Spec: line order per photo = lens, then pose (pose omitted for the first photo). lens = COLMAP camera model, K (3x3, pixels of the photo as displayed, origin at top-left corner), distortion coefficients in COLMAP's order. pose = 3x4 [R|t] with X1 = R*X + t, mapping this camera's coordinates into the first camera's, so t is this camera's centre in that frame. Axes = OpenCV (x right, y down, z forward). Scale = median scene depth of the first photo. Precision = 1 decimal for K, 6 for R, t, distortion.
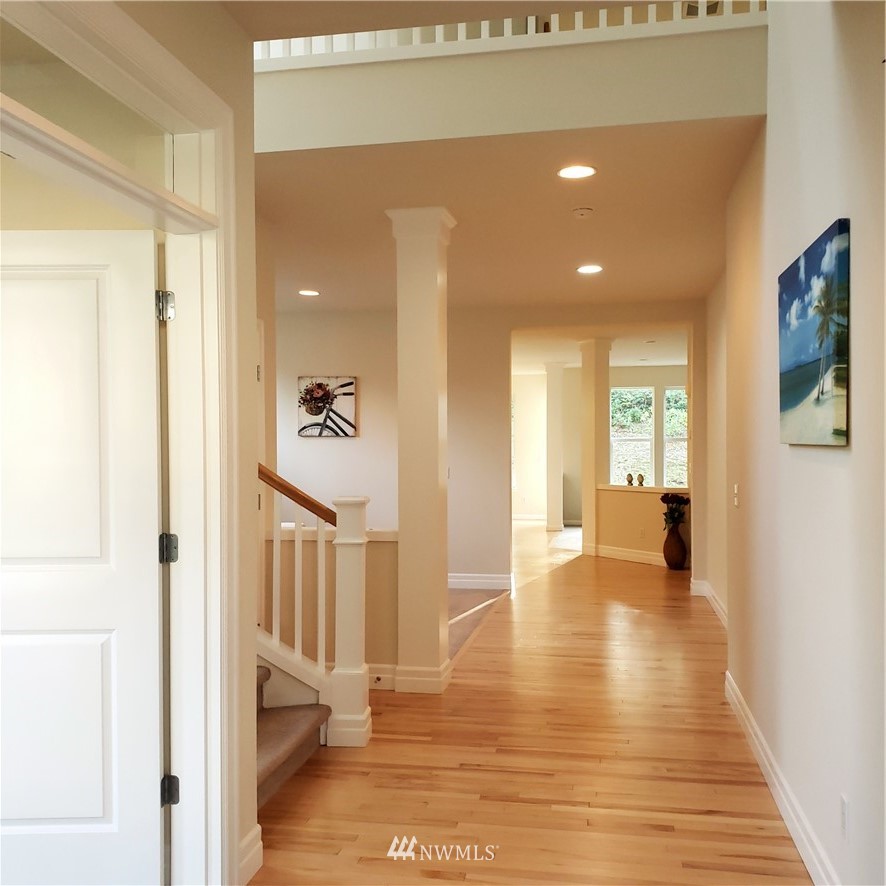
lens RADIAL K [[897.4, 0, 442.6], [0, 897.4, 472.1], [0, 0, 1]] dist [0.145118, -0.367435]
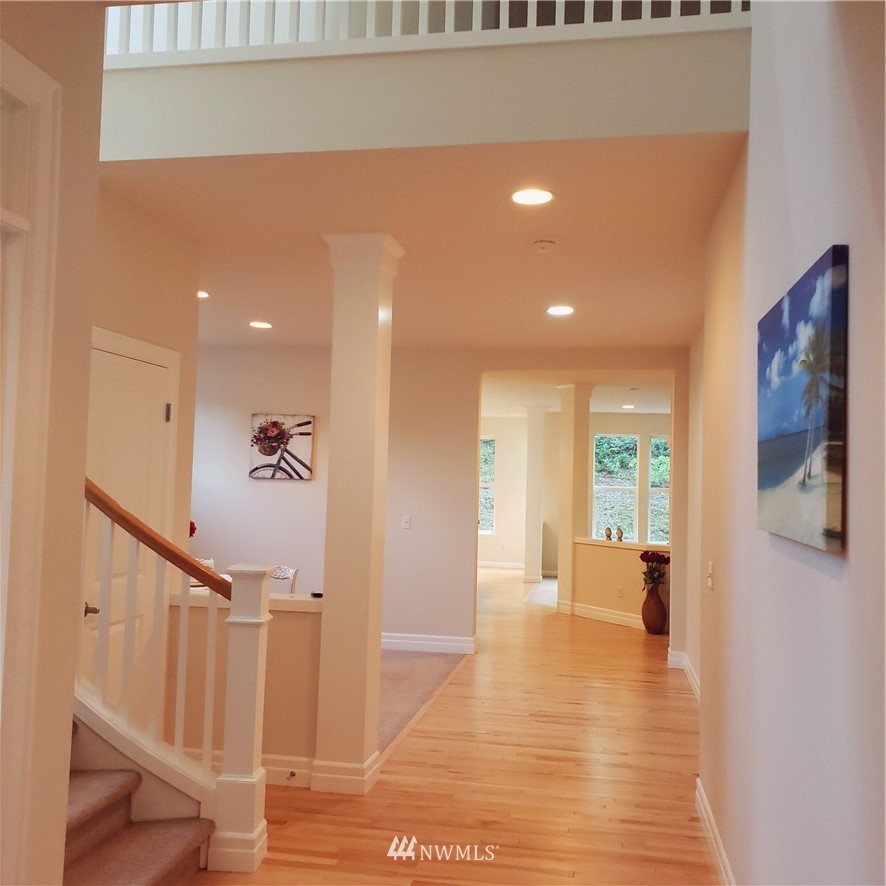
lens RADIAL K [[918.4, 0, 434.6], [0, 918.4, 459.4], [0, 0, 1]] dist [0.146197, -0.422587]
pose [[0.999417, 0.033227, 0.007858, 0.047296], [-0.032717, 0.997785, -0.057927, -0.021297], [-0.009765, 0.057636, 0.998290, 0.110078]]
